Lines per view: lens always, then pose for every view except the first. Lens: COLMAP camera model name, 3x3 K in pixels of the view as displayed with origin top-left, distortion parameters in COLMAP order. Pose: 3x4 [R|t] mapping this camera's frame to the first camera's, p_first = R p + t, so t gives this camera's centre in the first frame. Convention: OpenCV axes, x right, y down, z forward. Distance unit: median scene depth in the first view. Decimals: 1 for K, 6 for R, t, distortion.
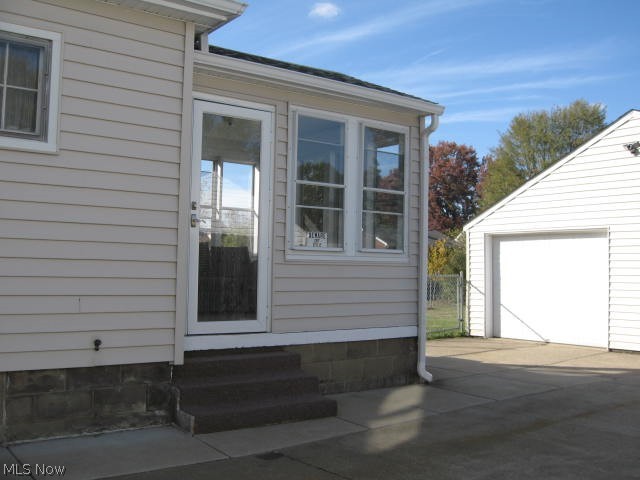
lens RADIAL K [[693.9, 0, 320.0], [0, 693.9, 240.0], [0, 0, 1]] dist [-0.102543, 0.038335]
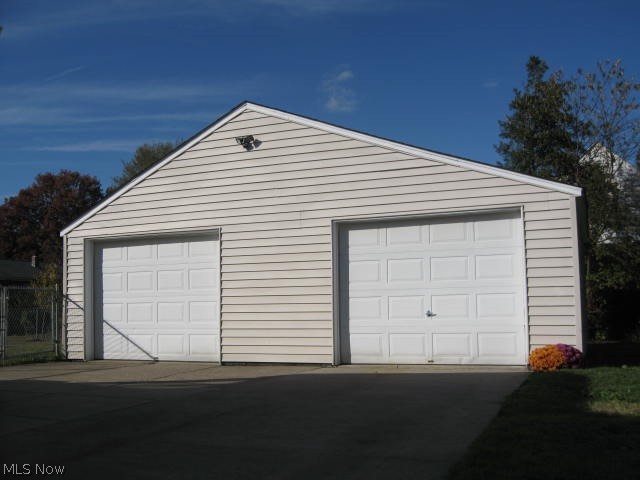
lens RADIAL K [[693.9, 0, 320.0], [0, 693.9, 240.0], [0, 0, 1]] dist [-0.102543, 0.038335]
pose [[0.864030, 0.019083, 0.503078, 0.061910], [0.009219, 0.998514, -0.053710, 0.040883], [-0.503355, 0.051045, 0.862570, 0.114143]]
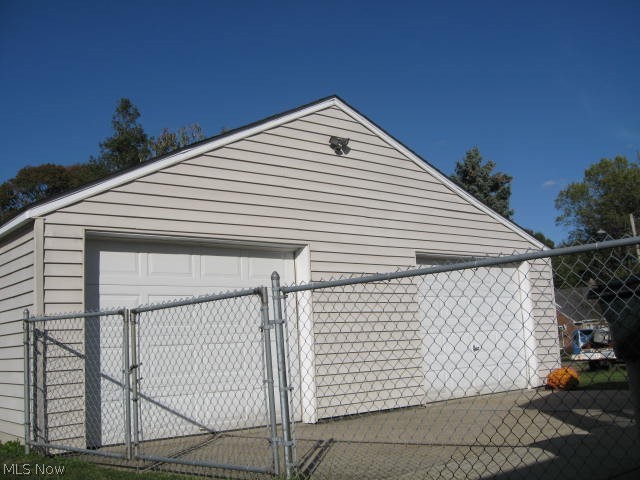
lens RADIAL K [[695.5, 0, 320.1], [0, 695.5, 222.2], [0, 0, 1]] dist [-0.008337, -0.000700]
pose [[-0.033300, 0.141189, 0.989422, -0.249480], [-0.015538, 0.989779, -0.141762, 0.051697], [-0.999325, -0.020094, -0.030766, 0.855541]]
